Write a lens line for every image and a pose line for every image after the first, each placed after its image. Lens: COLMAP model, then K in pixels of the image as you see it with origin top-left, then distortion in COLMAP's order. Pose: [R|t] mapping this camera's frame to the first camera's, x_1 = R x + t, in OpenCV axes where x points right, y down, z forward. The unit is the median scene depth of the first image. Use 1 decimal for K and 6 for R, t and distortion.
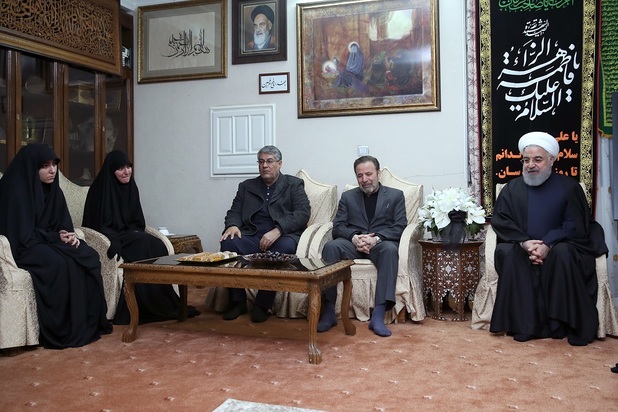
lens RADIAL K [[579.3, 0, 309.7], [0, 579.3, 182.9], [0, 0, 1]] dist [-0.048996, 0.018765]
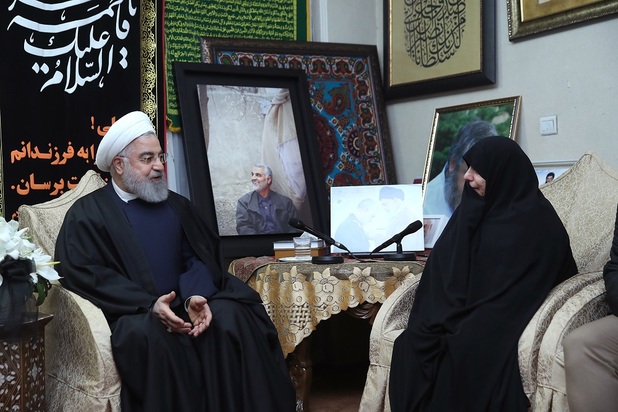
lens RADIAL K [[877.2, 0, 298.1], [0, 877.2, 194.3], [0, 0, 1]] dist [0.081356, 0.088916]
pose [[0.569847, 0.000318, 0.821751, -0.204391], [0.013784, 0.999856, -0.009946, 0.003117], [-0.821636, 0.016994, 0.569760, 0.315177]]
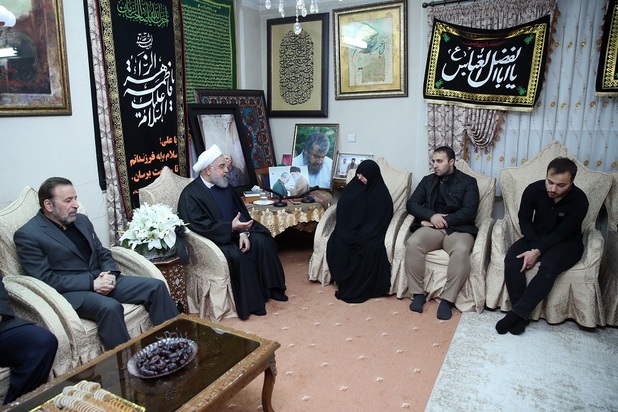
lens RADIAL K [[437.2, 0, 297.0], [0, 437.2, 195.2], [0, 0, 1]] dist [-0.071932, 0.002822]
pose [[0.167378, -0.179643, 0.969388, -0.405201], [-0.003480, 0.983145, 0.182793, -0.132641], [-0.985887, -0.033969, 0.163932, 0.576418]]
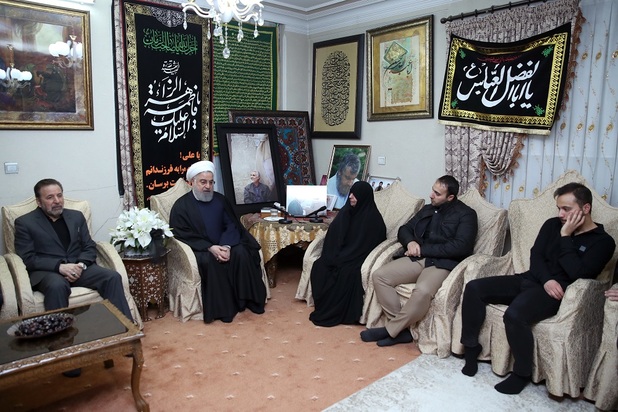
lens RADIAL K [[449.4, 0, 306.5], [0, 449.4, 194.9], [0, 0, 1]] dist [-0.075098, 0.002489]
pose [[0.481163, -0.102903, 0.870571, -0.334066], [-0.023171, 0.991247, 0.129973, -0.128609], [-0.876325, -0.082710, 0.474567, 0.263835]]
